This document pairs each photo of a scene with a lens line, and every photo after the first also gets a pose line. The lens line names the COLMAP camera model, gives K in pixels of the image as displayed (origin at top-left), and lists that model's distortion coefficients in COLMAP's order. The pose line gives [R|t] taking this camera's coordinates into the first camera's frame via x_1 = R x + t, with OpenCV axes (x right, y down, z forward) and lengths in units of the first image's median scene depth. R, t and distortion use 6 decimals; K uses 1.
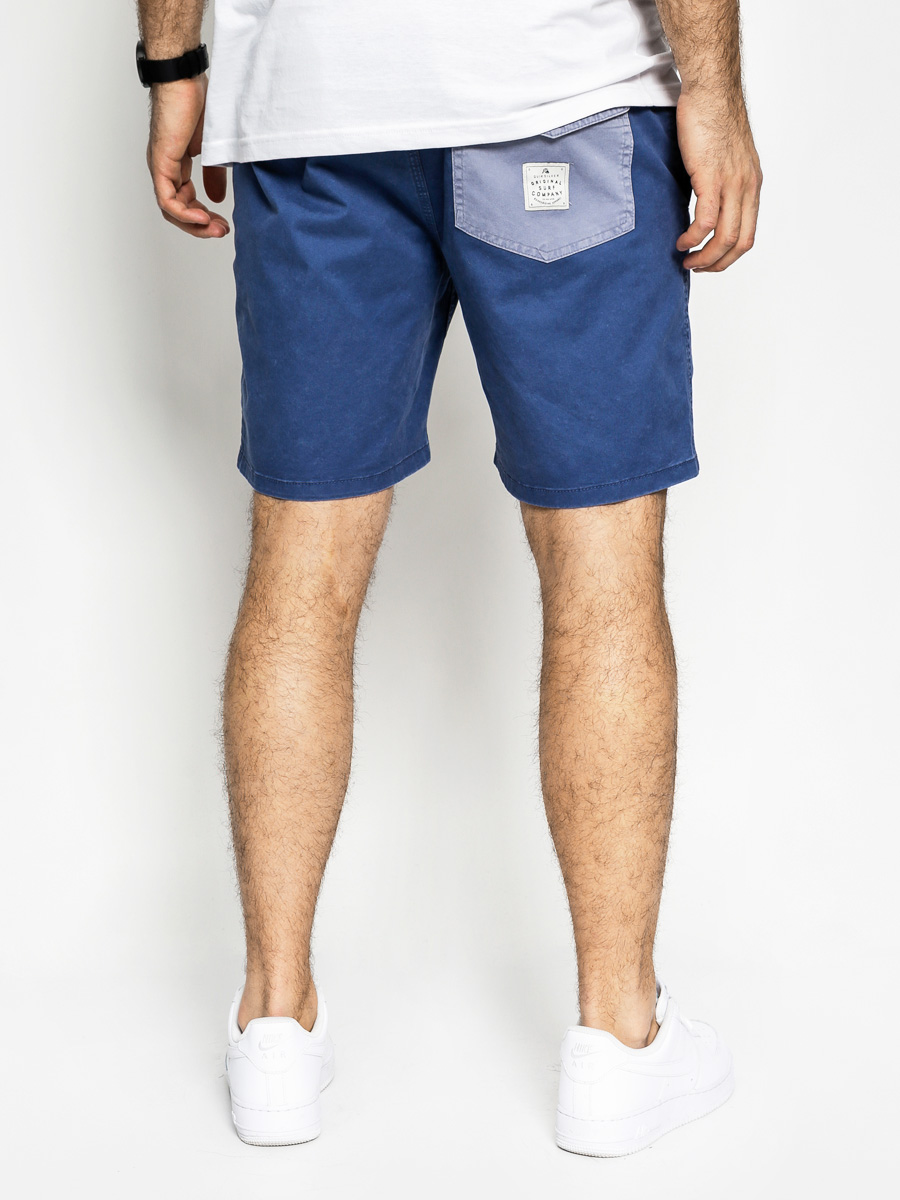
lens RADIAL K [[1683.0, 0, 450.0], [0, 1683.0, 600.0], [0, 0, 1]] dist [-0.841014, 3.963788]
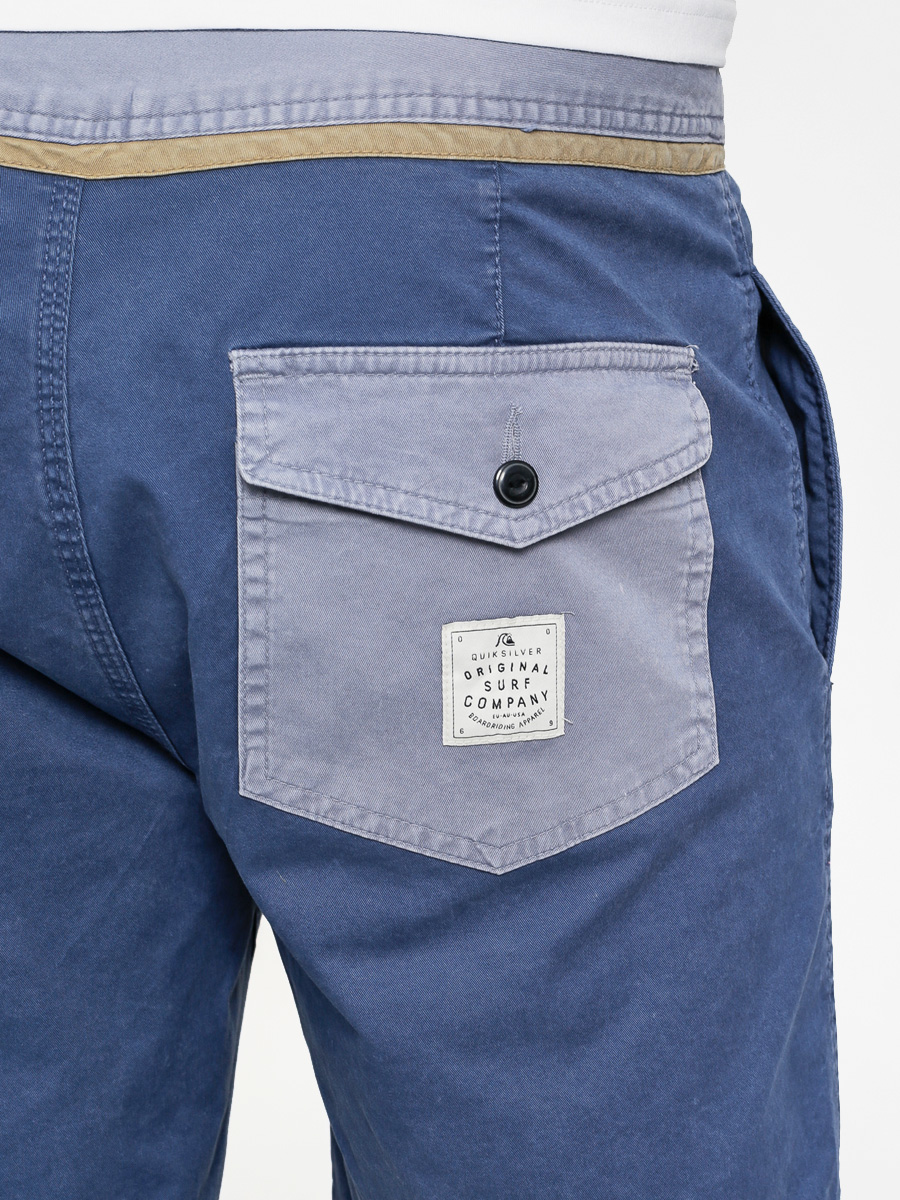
lens RADIAL K [[1692.9, 0, 450.0], [0, 1692.9, 600.0], [0, 0, 1]] dist [0.006285, 0.034800]
pose [[0.988337, -0.048391, 0.144388, -0.005495], [0.078018, 0.975181, -0.207208, -0.192386], [-0.130777, 0.216056, 0.967583, 0.621962]]
